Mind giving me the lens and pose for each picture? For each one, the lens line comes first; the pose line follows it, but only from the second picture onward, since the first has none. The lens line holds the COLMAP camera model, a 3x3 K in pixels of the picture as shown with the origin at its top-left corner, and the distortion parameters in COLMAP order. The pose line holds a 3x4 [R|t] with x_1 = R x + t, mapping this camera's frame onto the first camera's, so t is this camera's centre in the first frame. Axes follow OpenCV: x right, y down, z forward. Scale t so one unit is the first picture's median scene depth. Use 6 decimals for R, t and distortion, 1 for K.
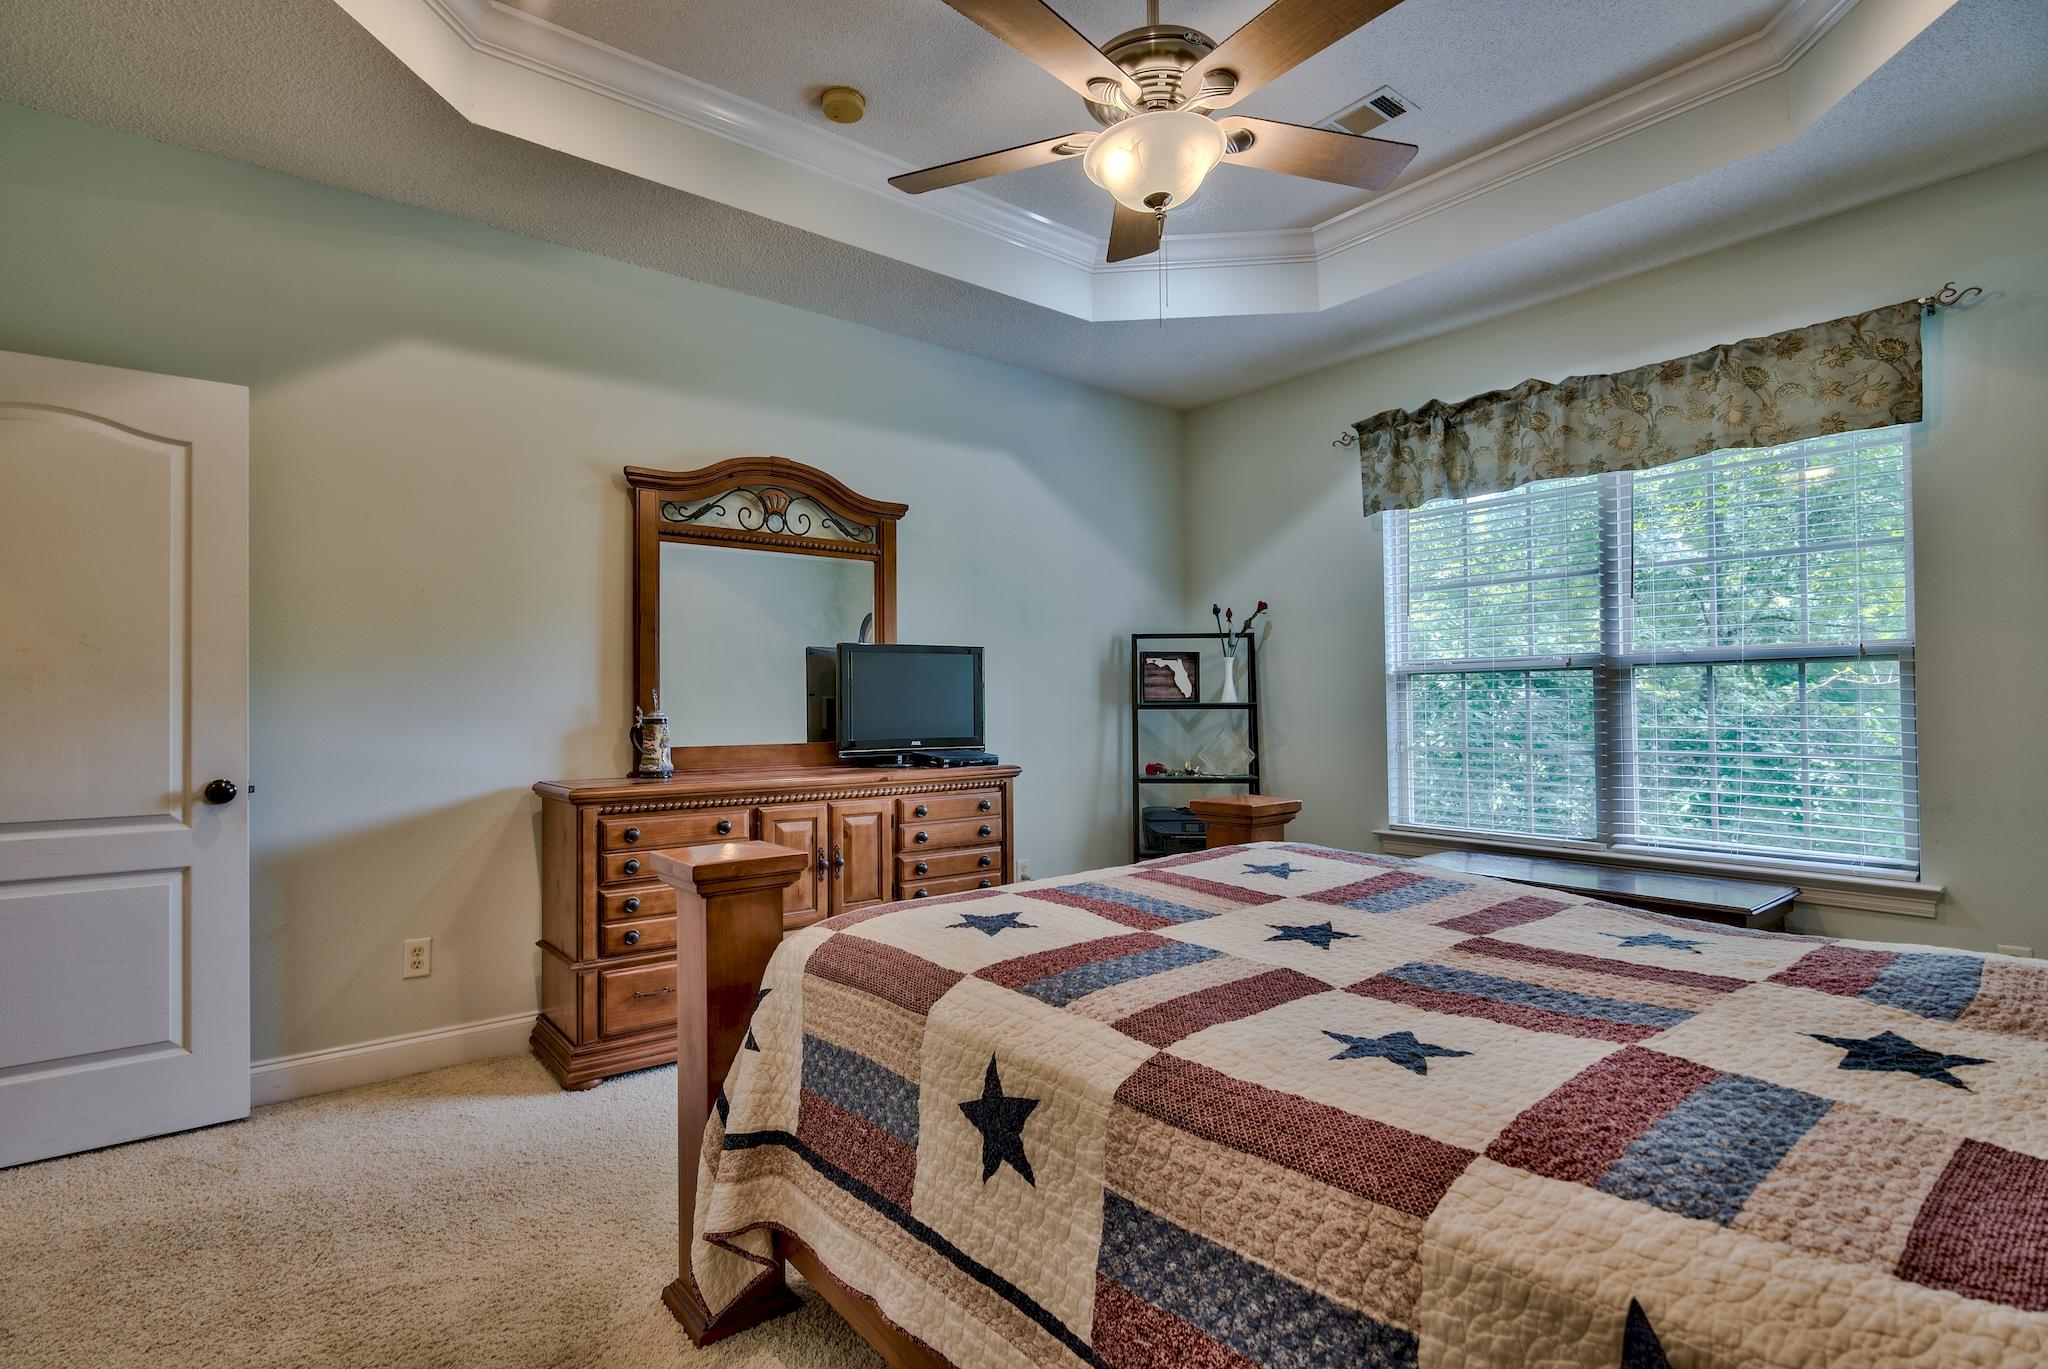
lens RADIAL K [[1000.4, 0, 1012.9], [0, 1000.4, 690.4], [0, 0, 1]] dist [-0.003412, 0.000695]
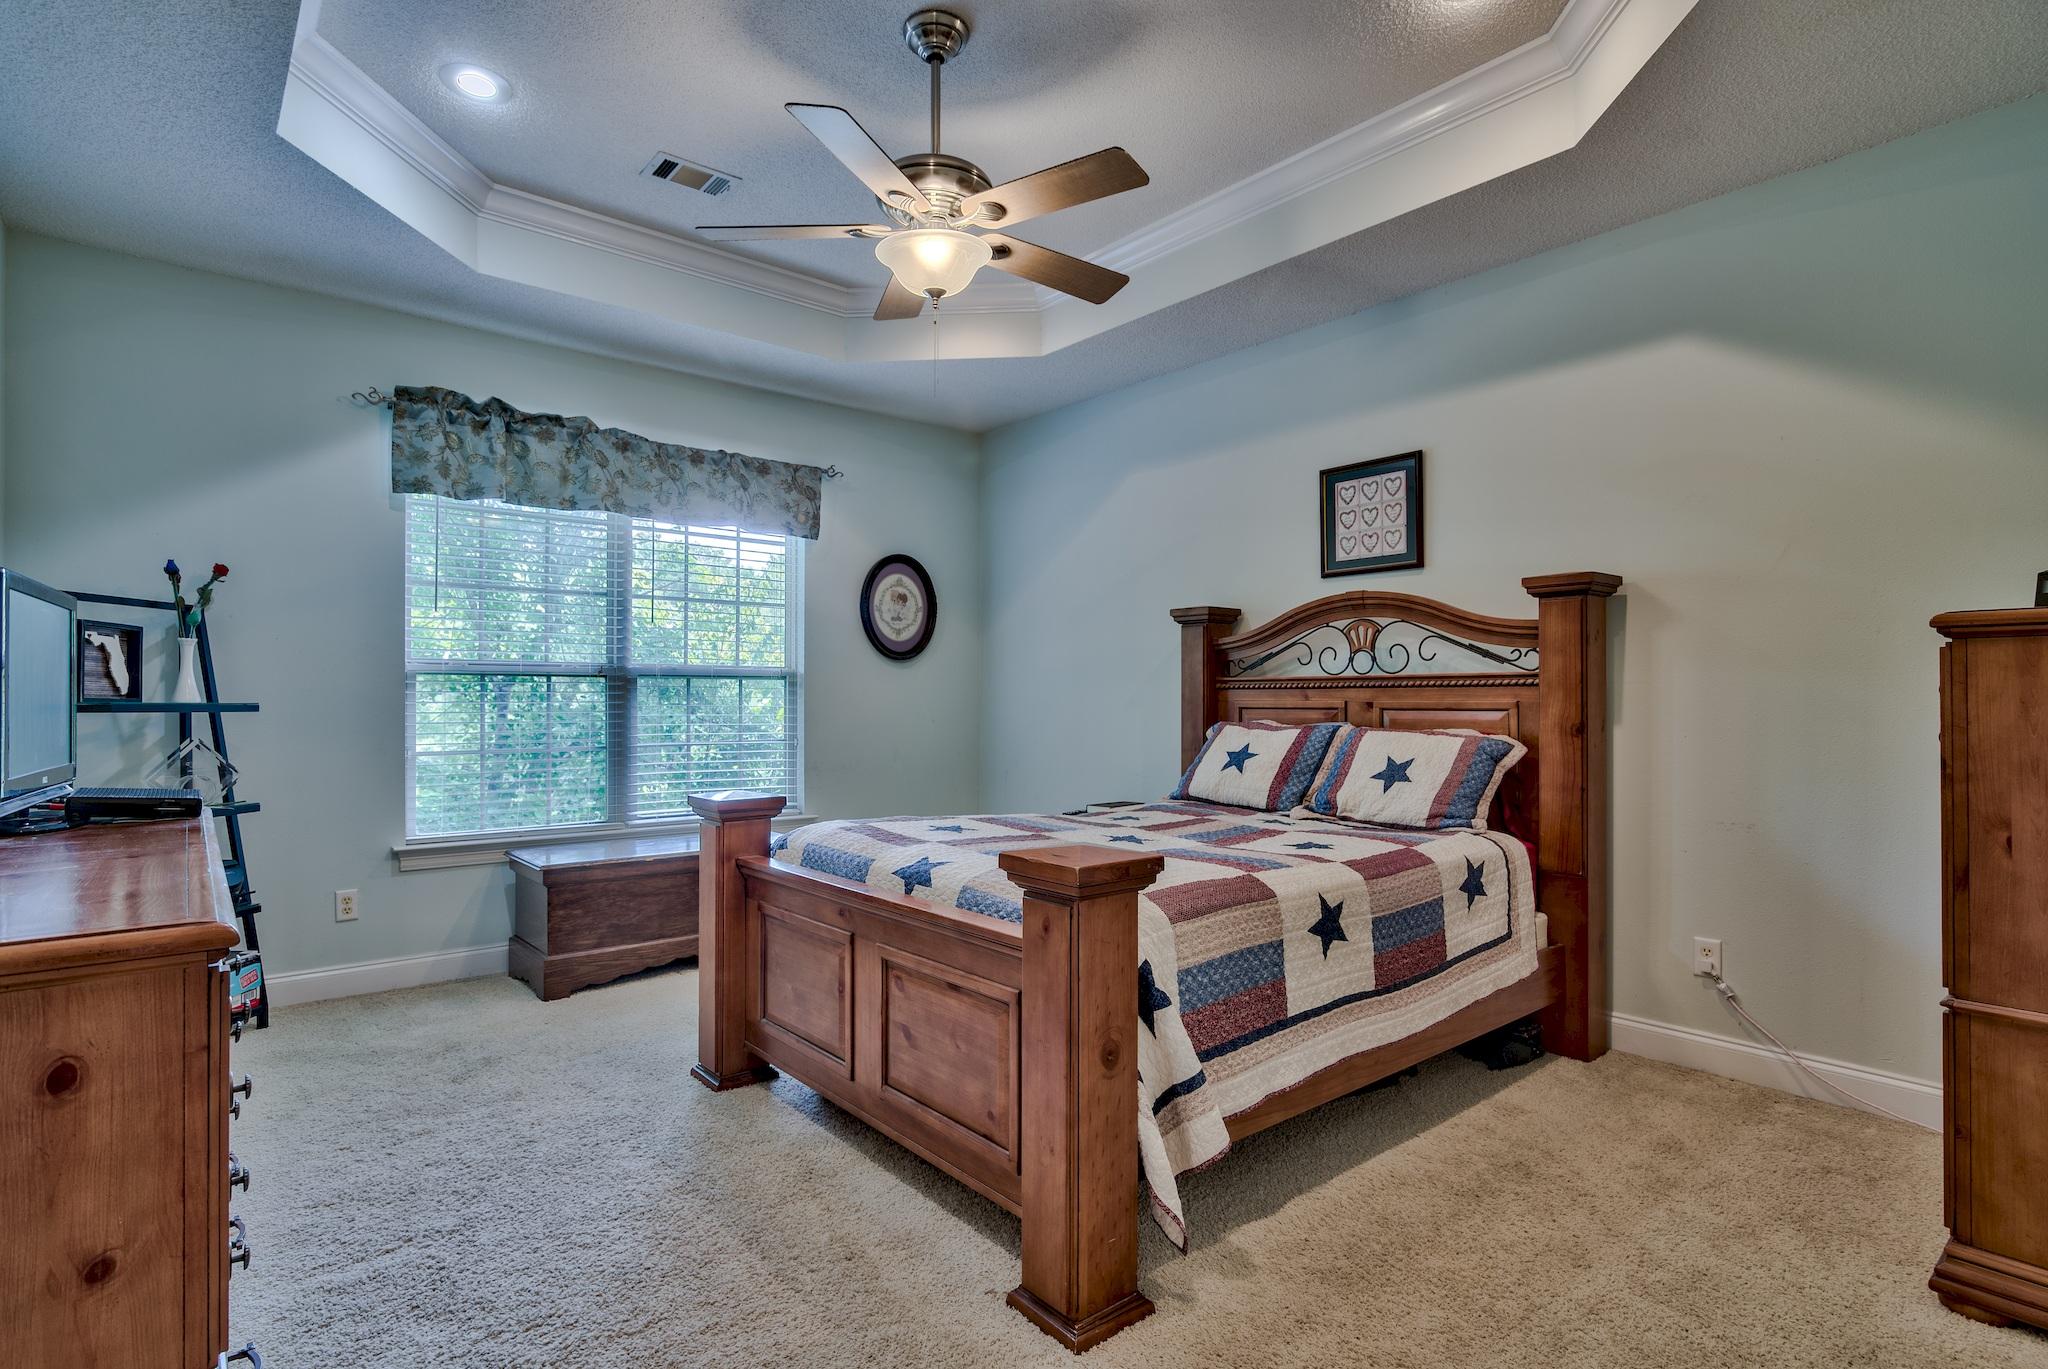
lens RADIAL K [[1000.4, 0, 1032.7], [0, 1000.4, 700.5], [0, 0, 1]] dist [-0.003412, 0.000695]
pose [[-0.022953, 0.009167, 0.999695, -0.649250], [-0.014425, 0.999851, -0.009500, 0.011255], [-0.999632, -0.014638, -0.022817, 0.549161]]
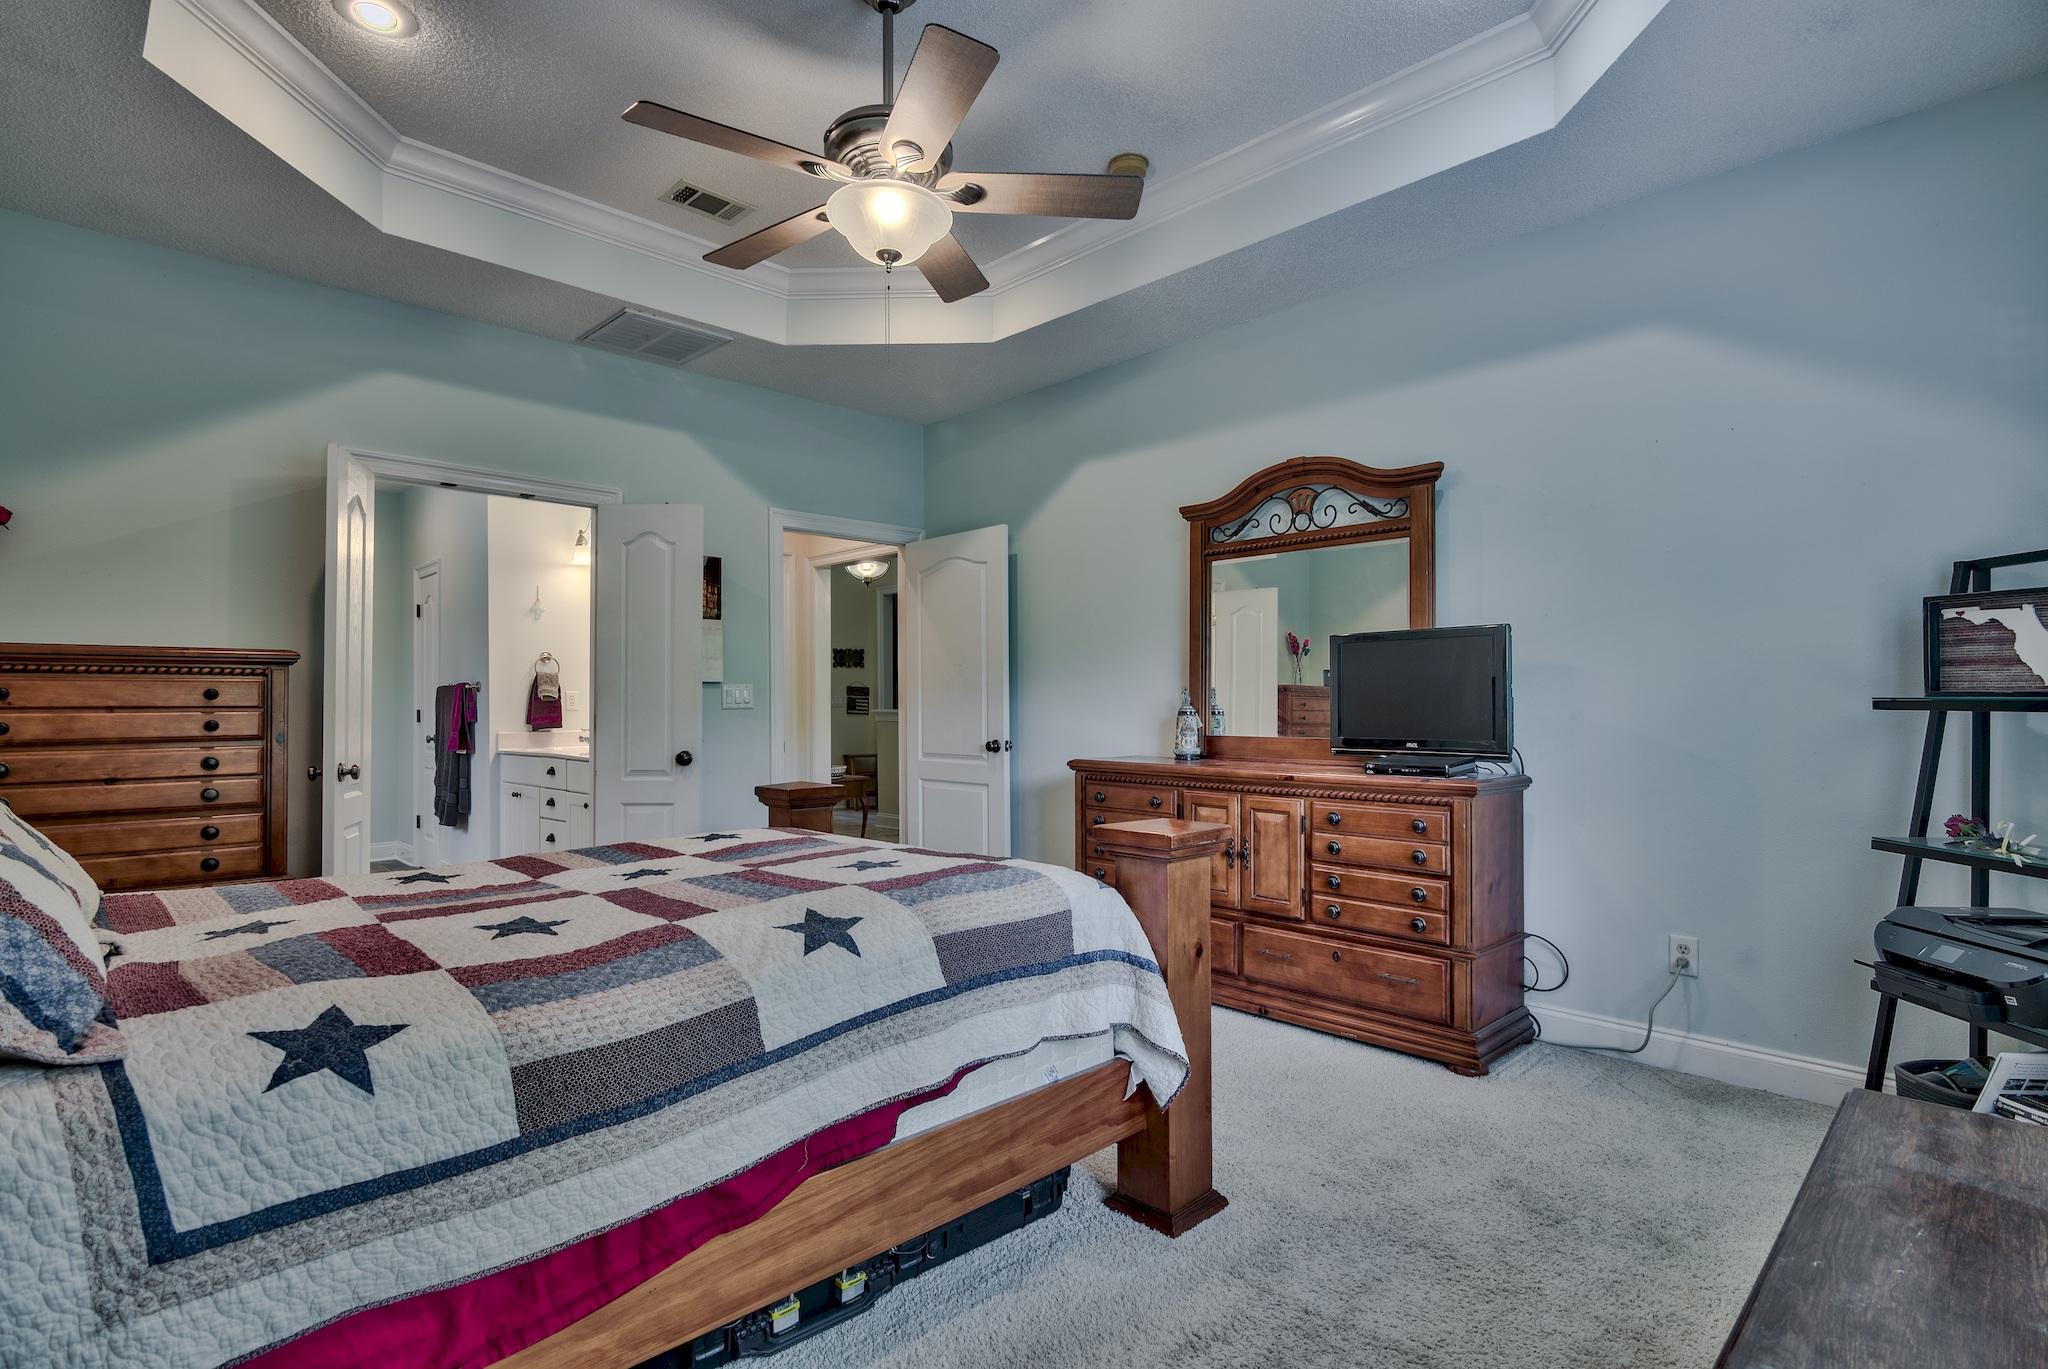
lens RADIAL K [[1000.4, 0, 1025.0], [0, 1000.4, 689.1], [0, 0, 1]] dist [-0.003412, 0.000695]
pose [[0.102159, -0.008188, -0.994734, 0.767078], [0.014941, 0.999866, -0.006696, 0.006083], [0.994656, -0.014179, 0.102268, 0.630117]]
